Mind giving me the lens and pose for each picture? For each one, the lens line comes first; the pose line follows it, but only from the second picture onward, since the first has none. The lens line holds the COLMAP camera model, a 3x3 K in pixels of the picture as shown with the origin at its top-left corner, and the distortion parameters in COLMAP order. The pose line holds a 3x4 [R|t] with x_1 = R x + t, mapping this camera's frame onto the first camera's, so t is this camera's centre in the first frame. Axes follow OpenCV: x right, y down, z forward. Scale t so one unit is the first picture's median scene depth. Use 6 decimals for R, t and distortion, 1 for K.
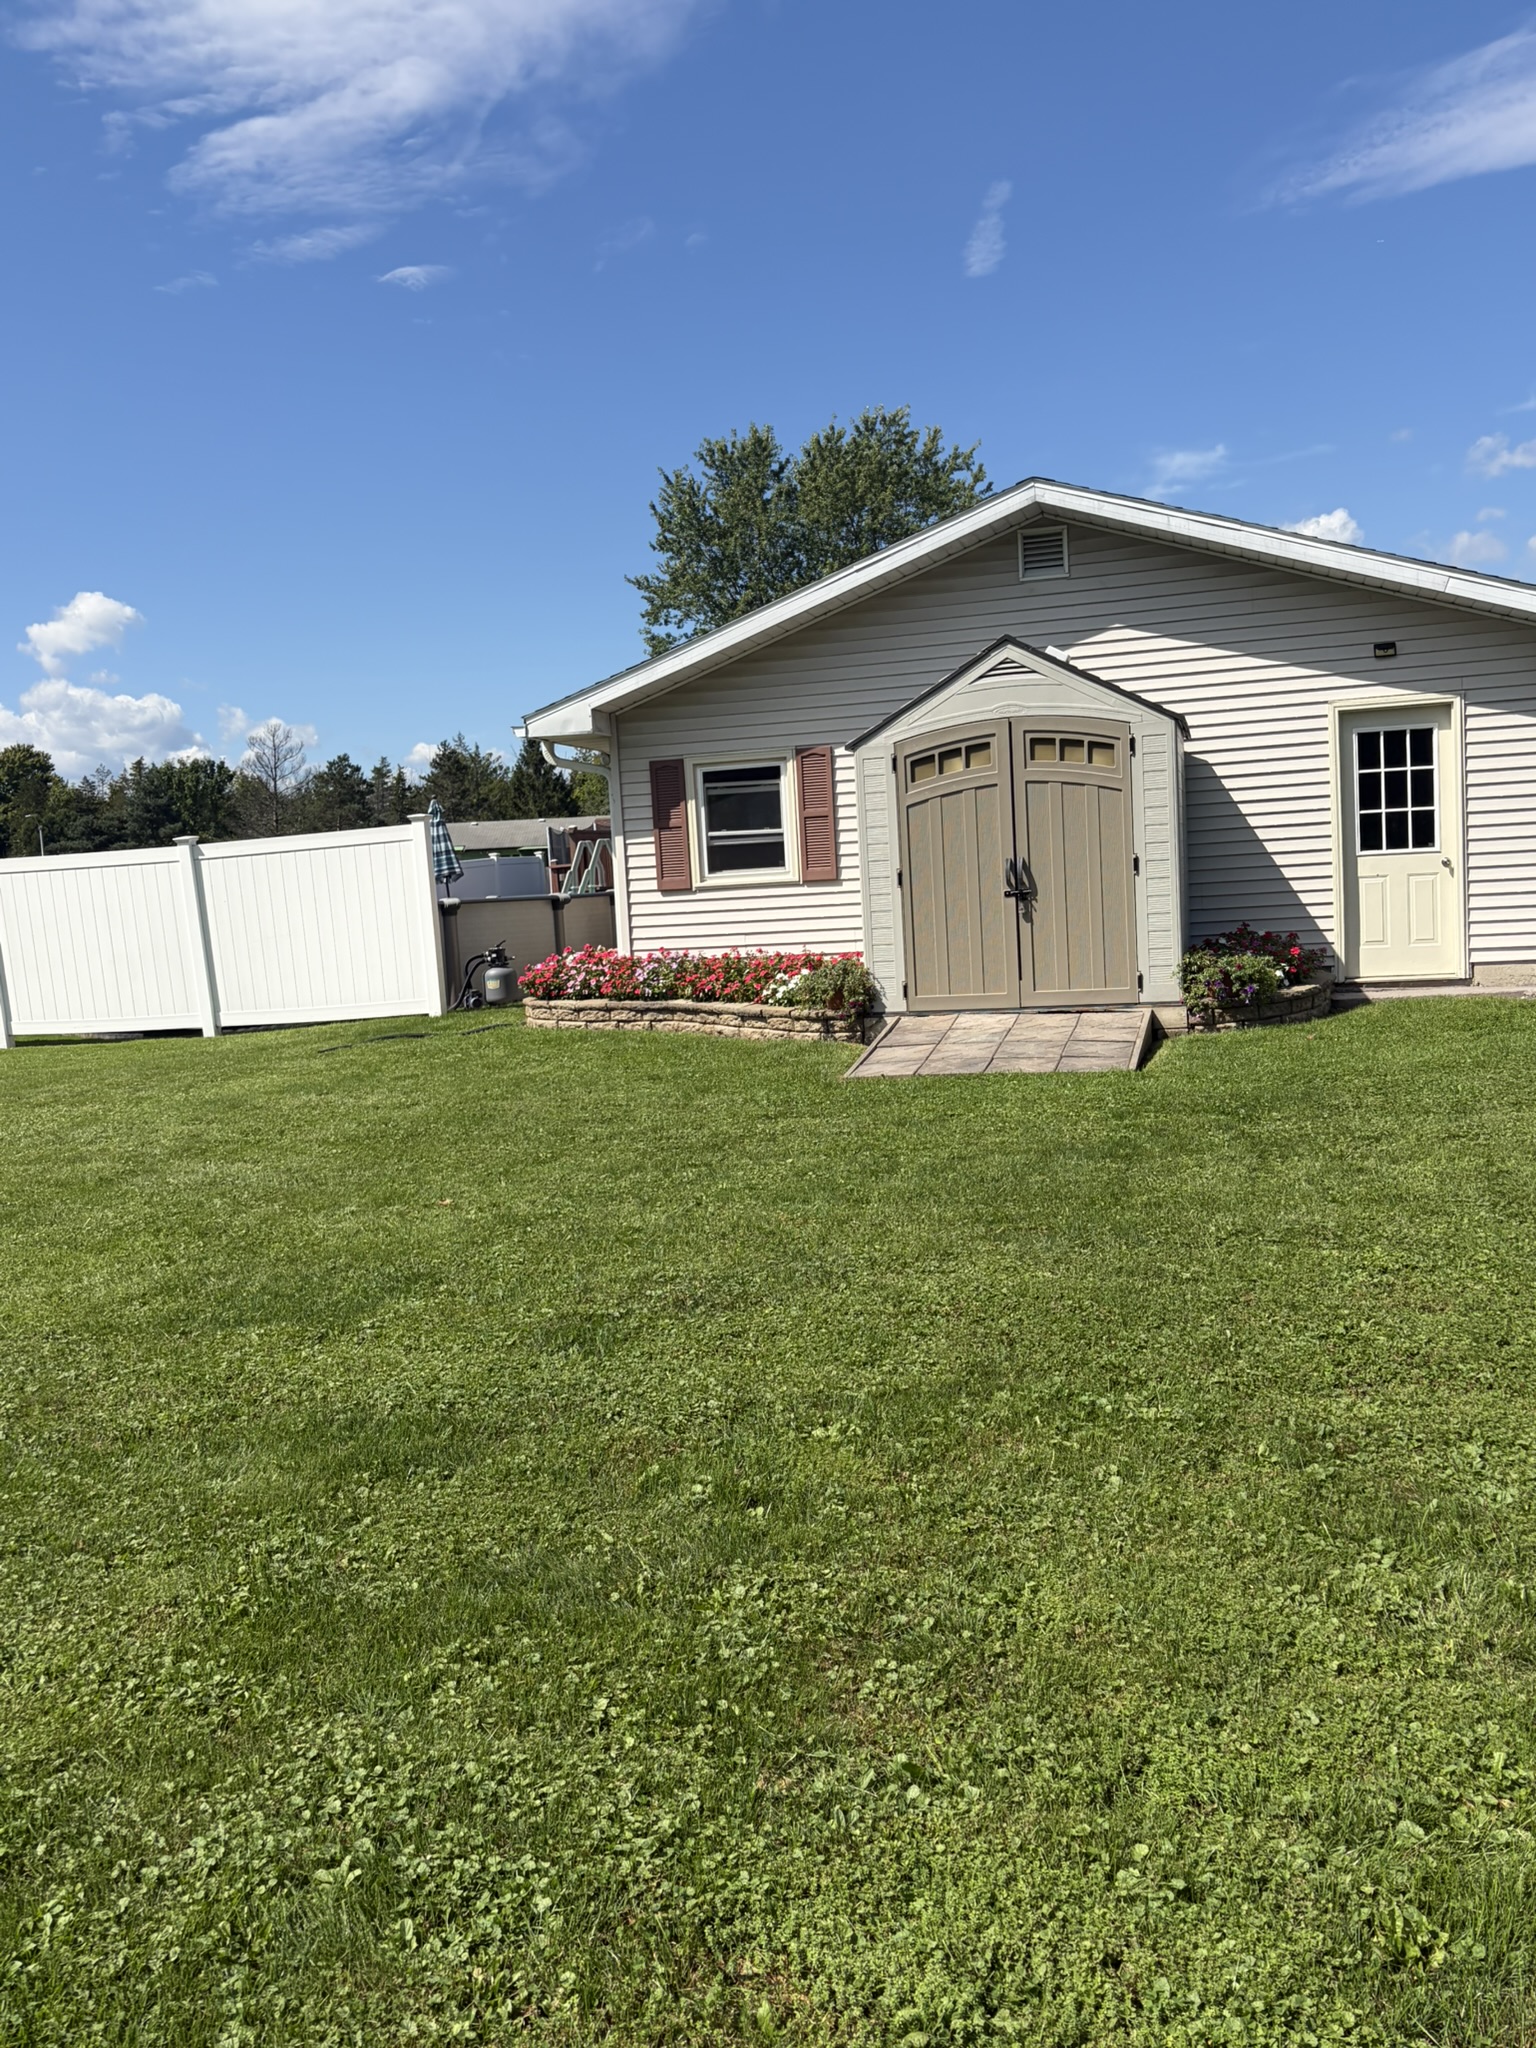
lens RADIAL K [[1551.8, 0, 768.0], [0, 1551.8, 1024.0], [0, 0, 1]] dist [0.003905, 0.002506]
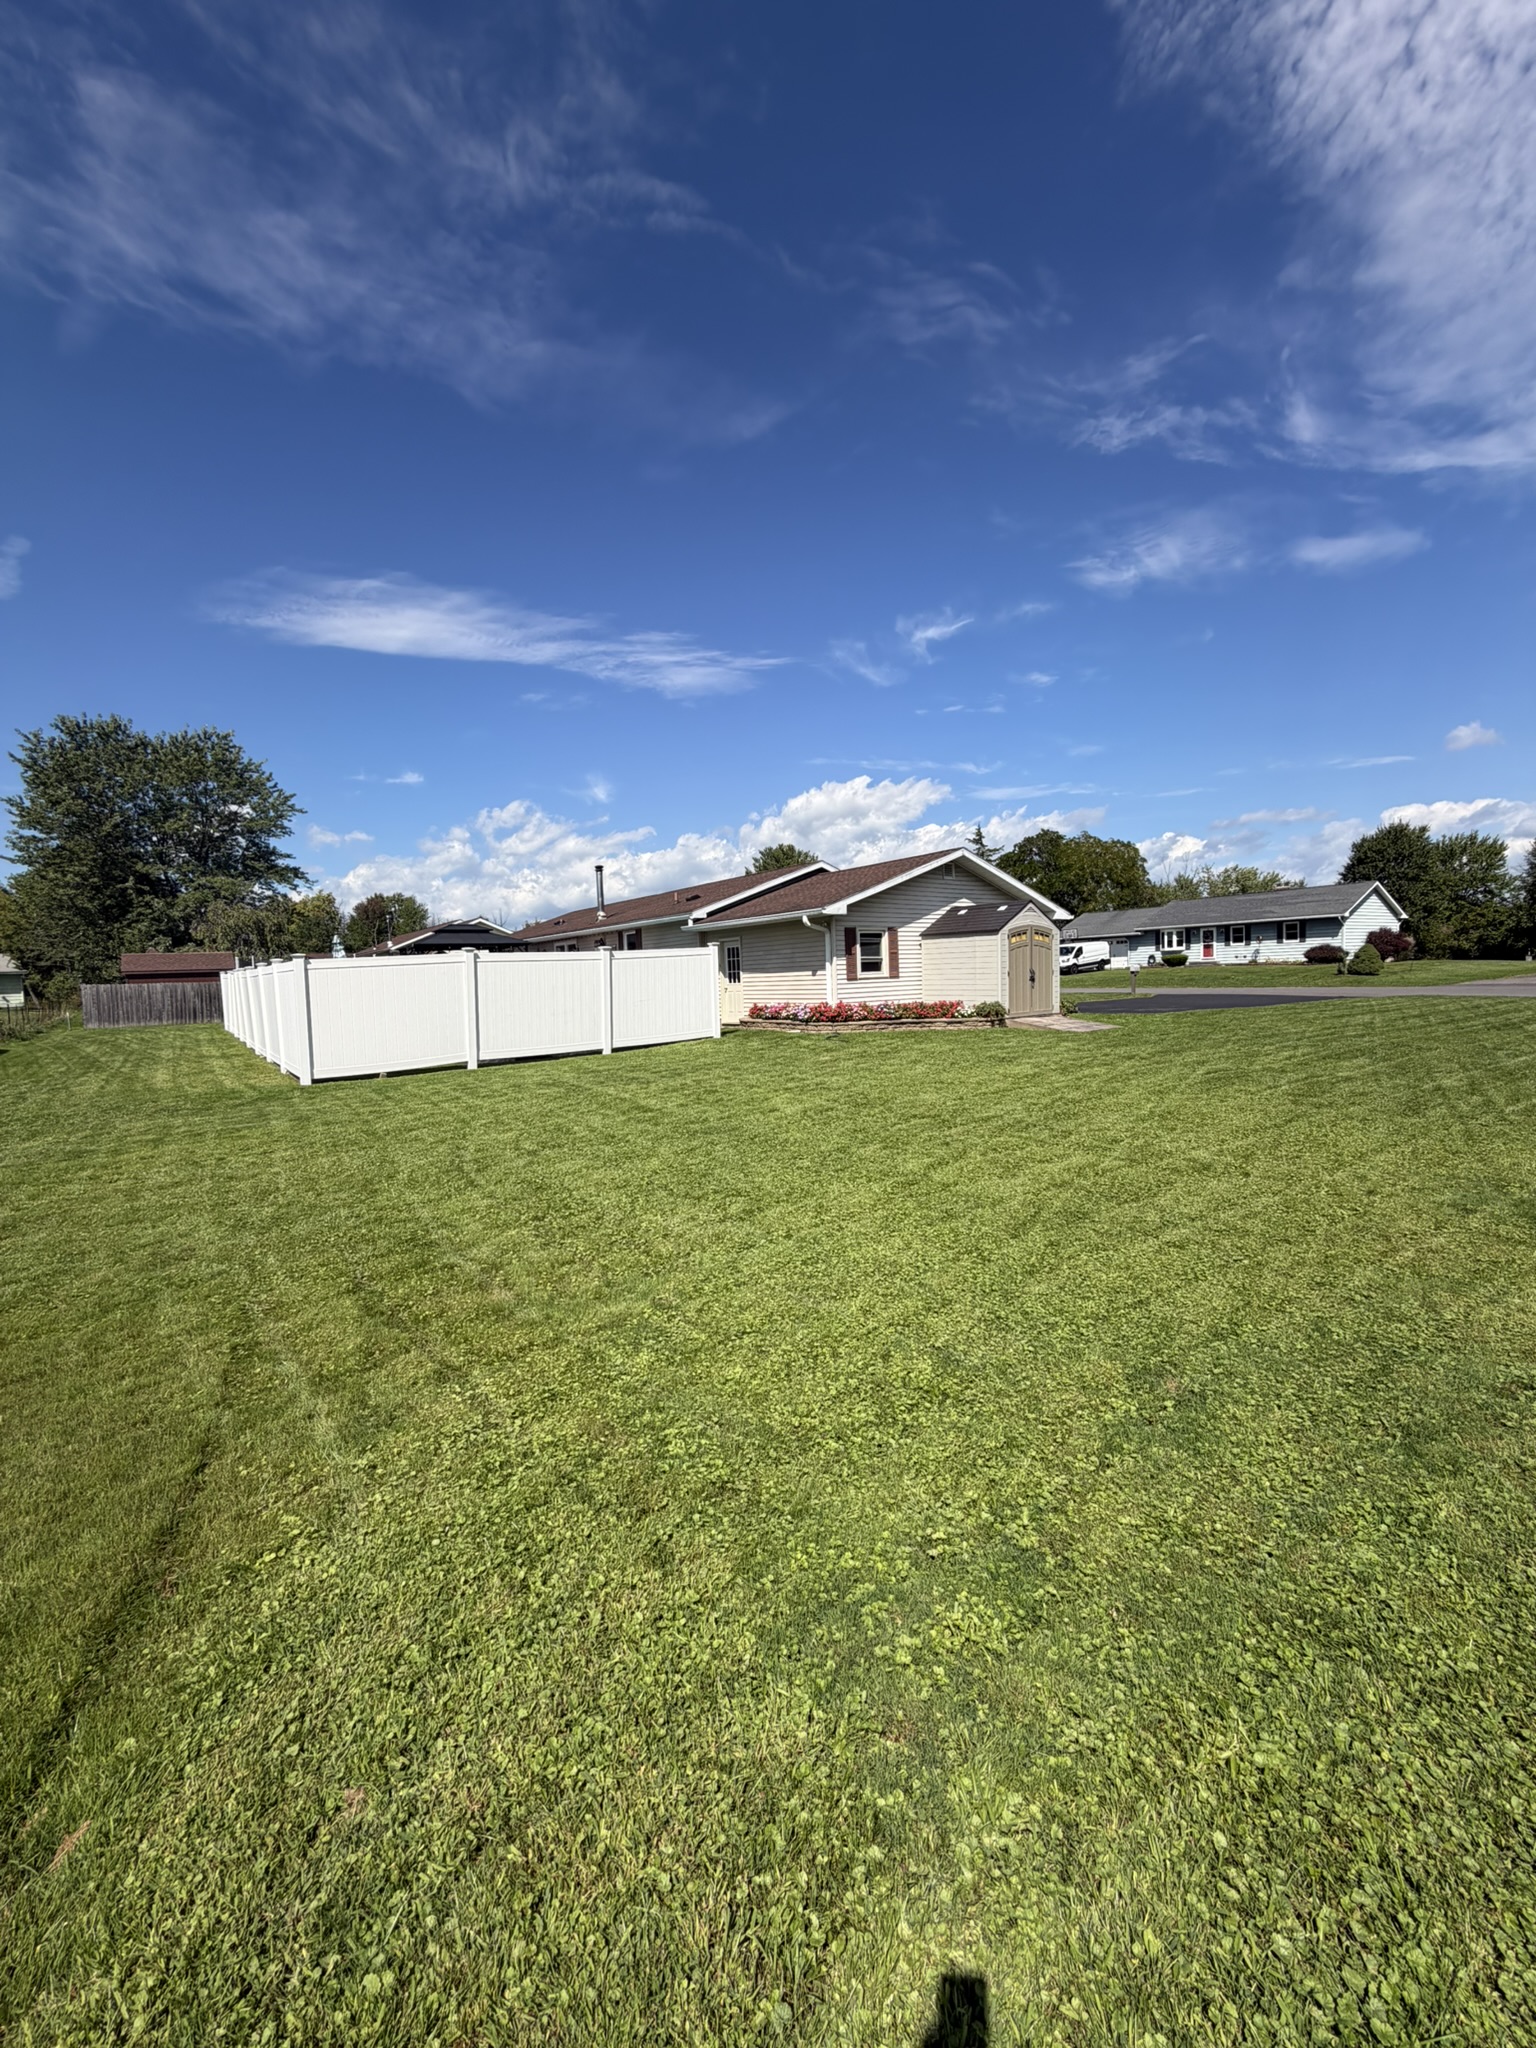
lens RADIAL K [[816.6, 0, 768.2], [0, 816.6, 1020.1], [0, 0, 1]] dist [0.000664, 0.000361]
pose [[0.661358, -0.004698, 0.750056, -1.151709], [0.079976, 0.994721, -0.064288, 0.054959], [-0.745795, 0.102504, 0.658242, 0.238001]]
